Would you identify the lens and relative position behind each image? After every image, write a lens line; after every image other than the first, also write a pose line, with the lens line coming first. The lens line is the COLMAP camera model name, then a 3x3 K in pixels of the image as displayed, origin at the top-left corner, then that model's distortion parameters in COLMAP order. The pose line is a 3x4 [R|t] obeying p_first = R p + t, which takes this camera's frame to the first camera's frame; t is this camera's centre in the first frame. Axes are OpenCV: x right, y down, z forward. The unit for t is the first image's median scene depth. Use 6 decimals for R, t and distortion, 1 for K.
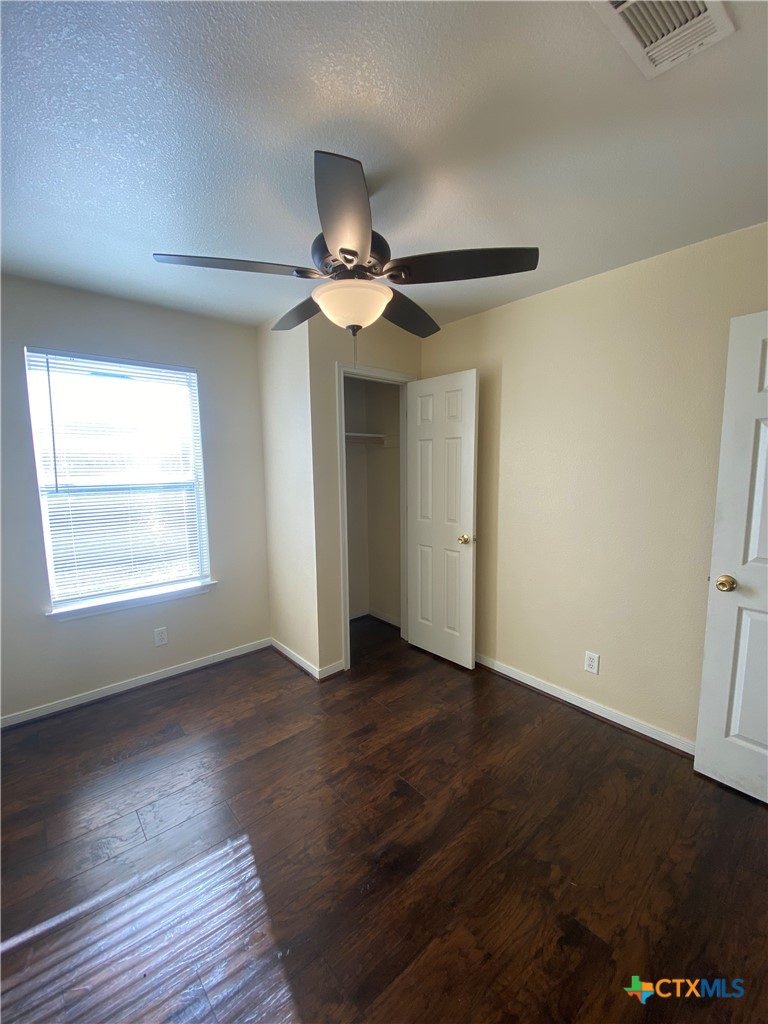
lens RADIAL K [[434.8, 0, 387.0], [0, 434.8, 521.7], [0, 0, 1]] dist [0.064267, -0.037939]
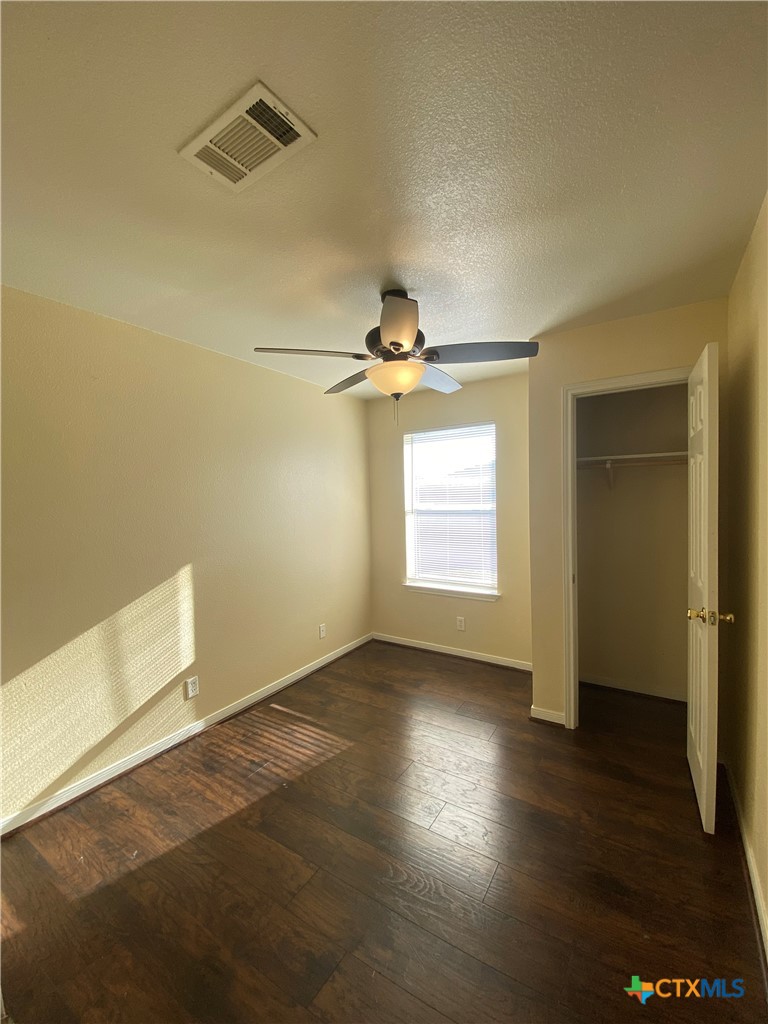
lens RADIAL K [[428.2, 0, 368.5], [0, 428.2, 515.0], [0, 0, 1]] dist [-0.003144, -0.000586]
pose [[0.241847, 0.039982, -0.969490, 0.779760], [-0.105831, 0.994277, 0.014604, -0.066899], [0.964526, 0.099070, 0.244694, 0.452052]]
